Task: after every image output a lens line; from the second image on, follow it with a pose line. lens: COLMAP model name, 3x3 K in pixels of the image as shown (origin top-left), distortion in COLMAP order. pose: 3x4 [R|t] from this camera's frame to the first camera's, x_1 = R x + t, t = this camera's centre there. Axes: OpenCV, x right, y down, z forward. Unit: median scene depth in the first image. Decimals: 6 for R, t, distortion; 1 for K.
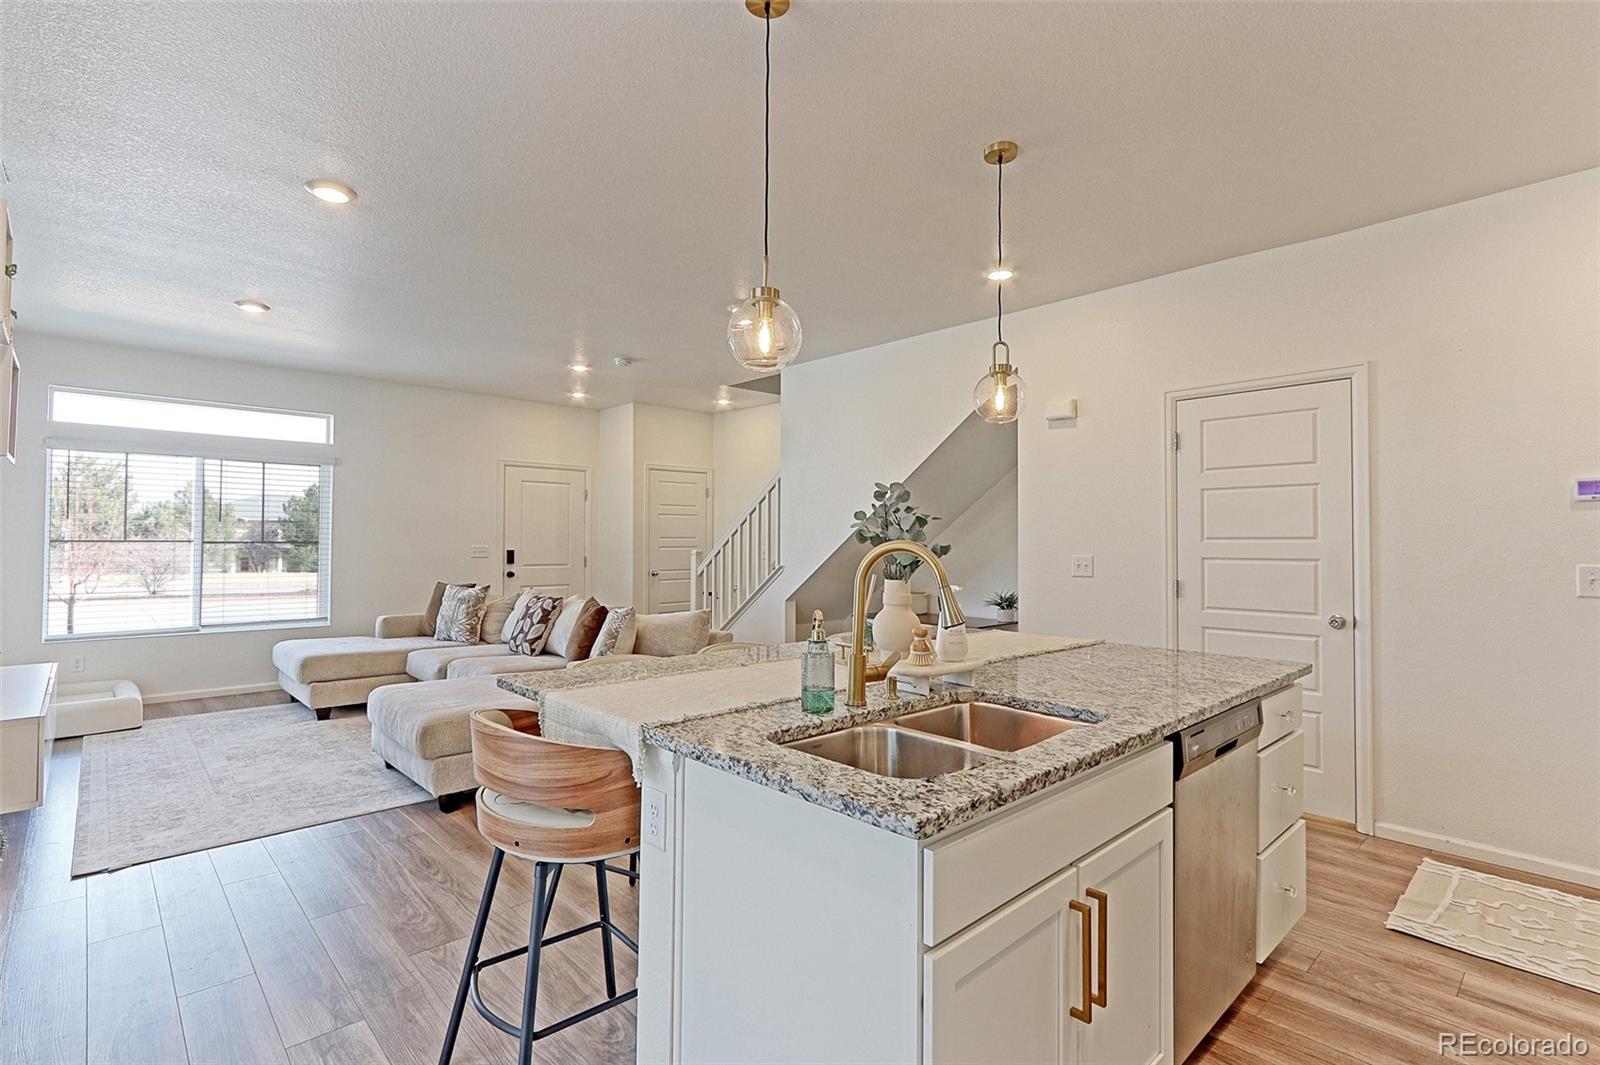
lens RADIAL K [[751.5, 0, 814.2], [0, 751.5, 529.9], [0, 0, 1]] dist [-0.014858, 0.005492]
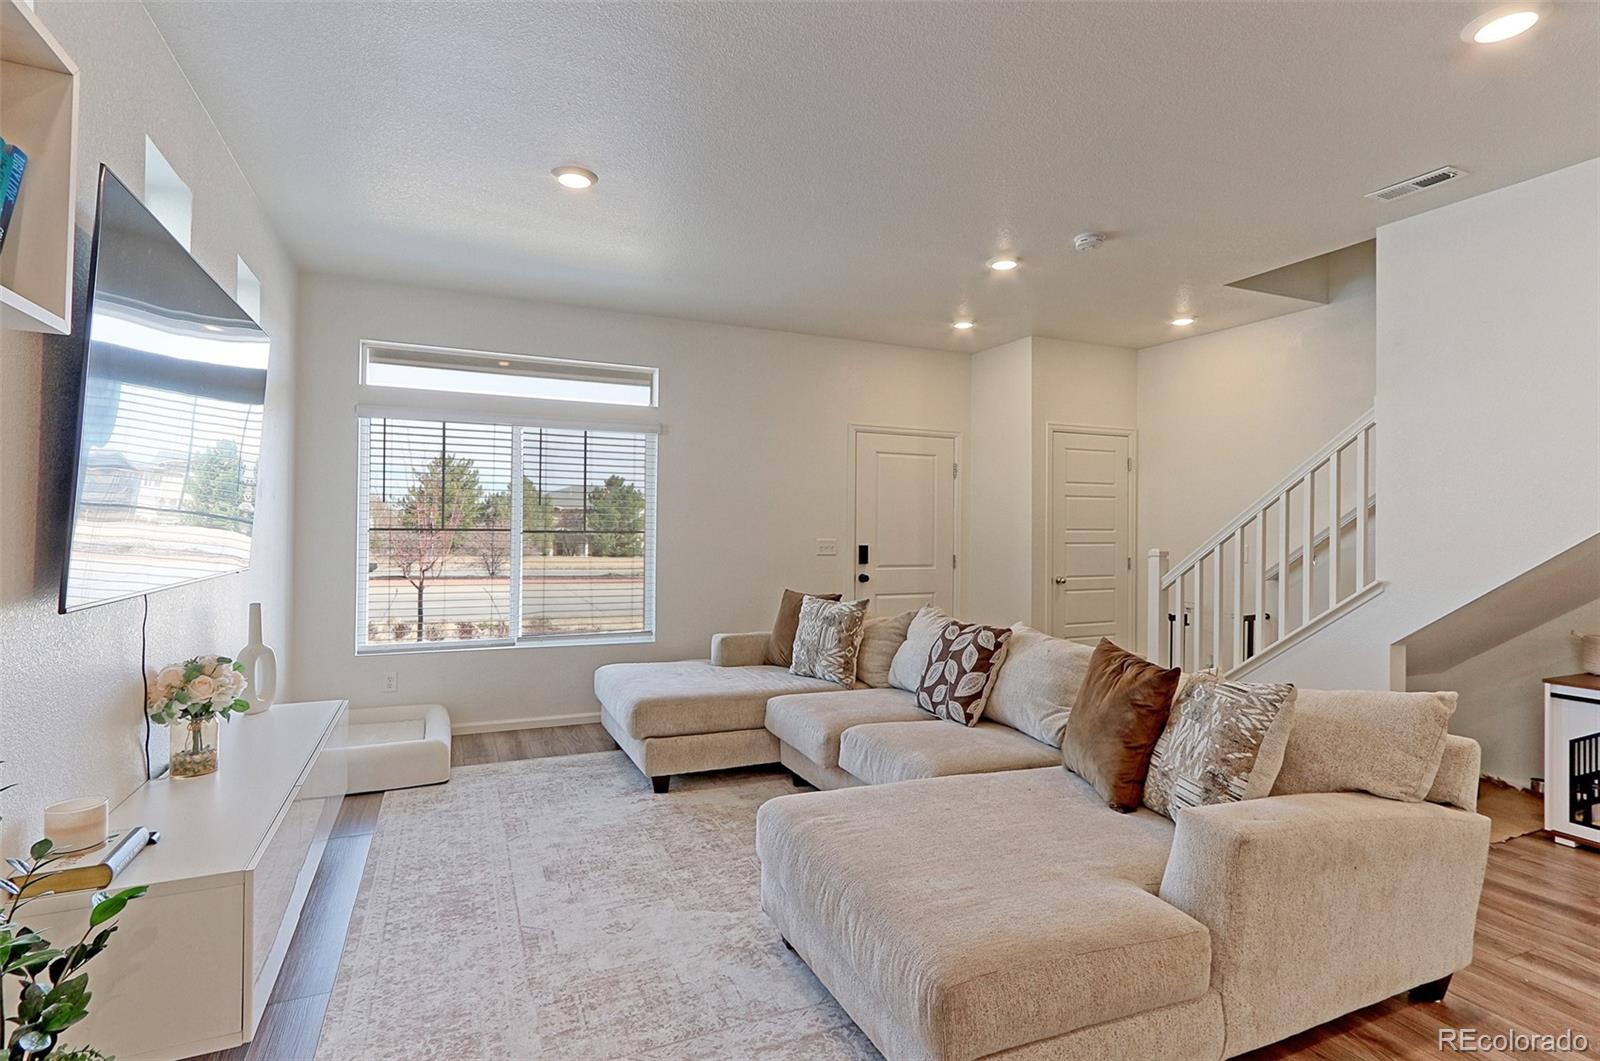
lens RADIAL K [[751.5, 0, 794.9], [0, 751.5, 527.9], [0, 0, 1]] dist [-0.014858, 0.005492]
pose [[0.941166, 0.006209, -0.337888, -0.270333], [-0.002761, 0.999939, 0.010682, 0.002411], [0.337933, -0.009121, 0.941126, 0.343847]]
